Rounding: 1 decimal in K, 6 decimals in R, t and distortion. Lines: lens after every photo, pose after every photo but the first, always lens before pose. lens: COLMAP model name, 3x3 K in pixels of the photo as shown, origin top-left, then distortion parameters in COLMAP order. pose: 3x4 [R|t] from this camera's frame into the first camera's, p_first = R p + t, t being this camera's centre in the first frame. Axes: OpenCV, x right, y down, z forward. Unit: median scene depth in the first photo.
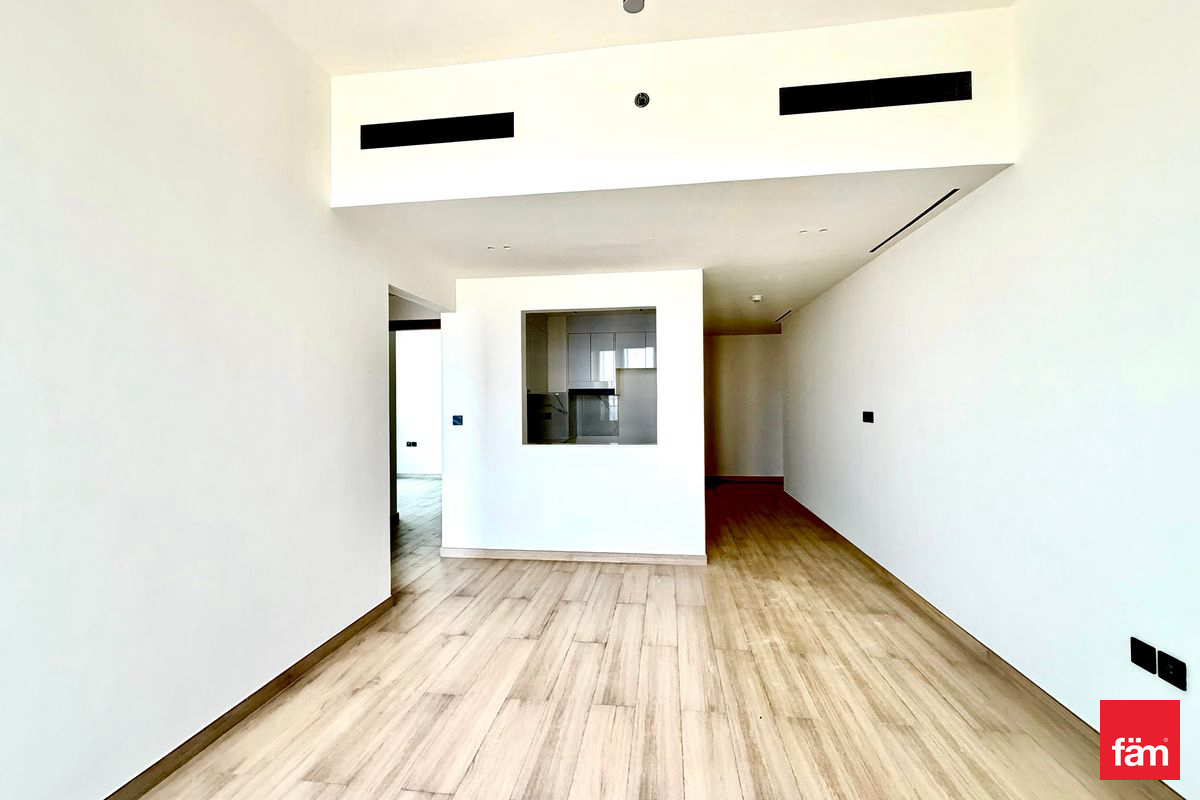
lens RADIAL K [[479.7, 0, 594.3], [0, 479.7, 399.0], [0, 0, 1]] dist [-0.000206, -0.000126]
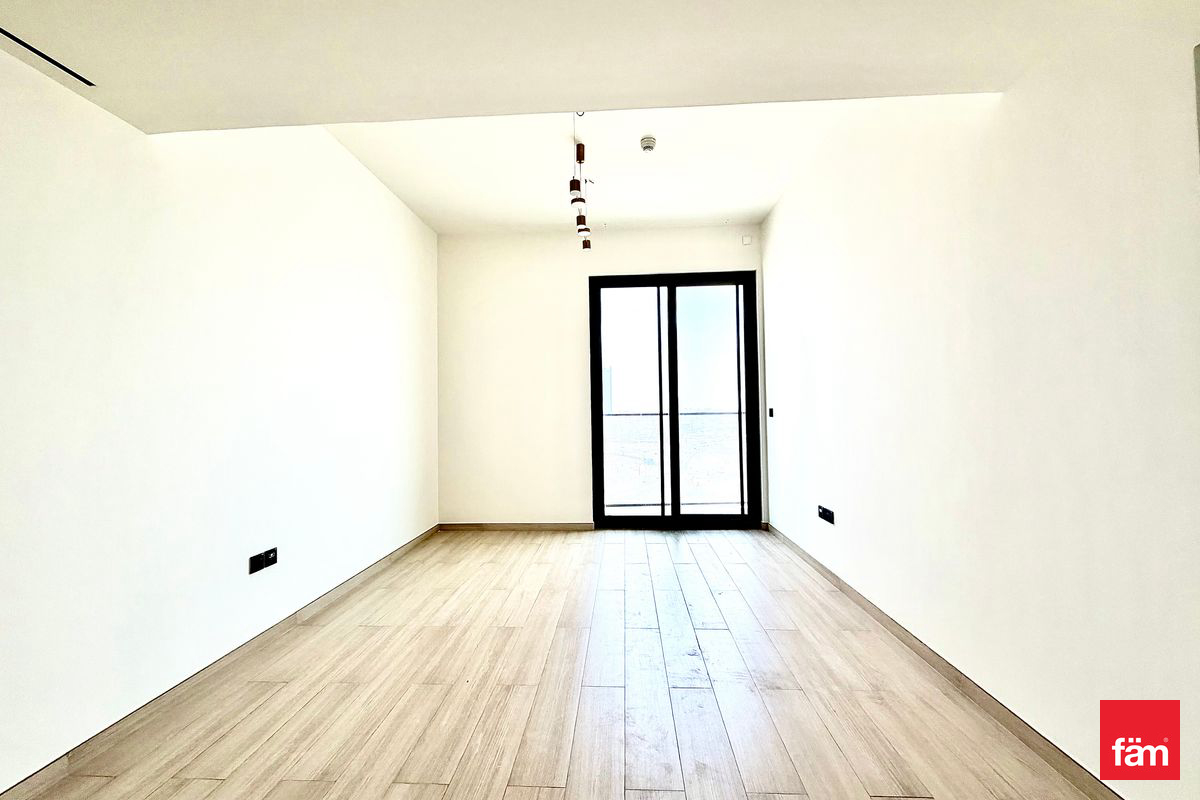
lens RADIAL K [[479.7, 0, 594.3], [0, 479.7, 399.0], [0, 0, 1]] dist [-0.000206, -0.000126]
pose [[-0.996483, 0.023390, -0.080470, 0.122055], [0.025913, 0.999200, -0.030453, 0.056943], [0.079694, -0.032431, -0.996292, 1.961077]]
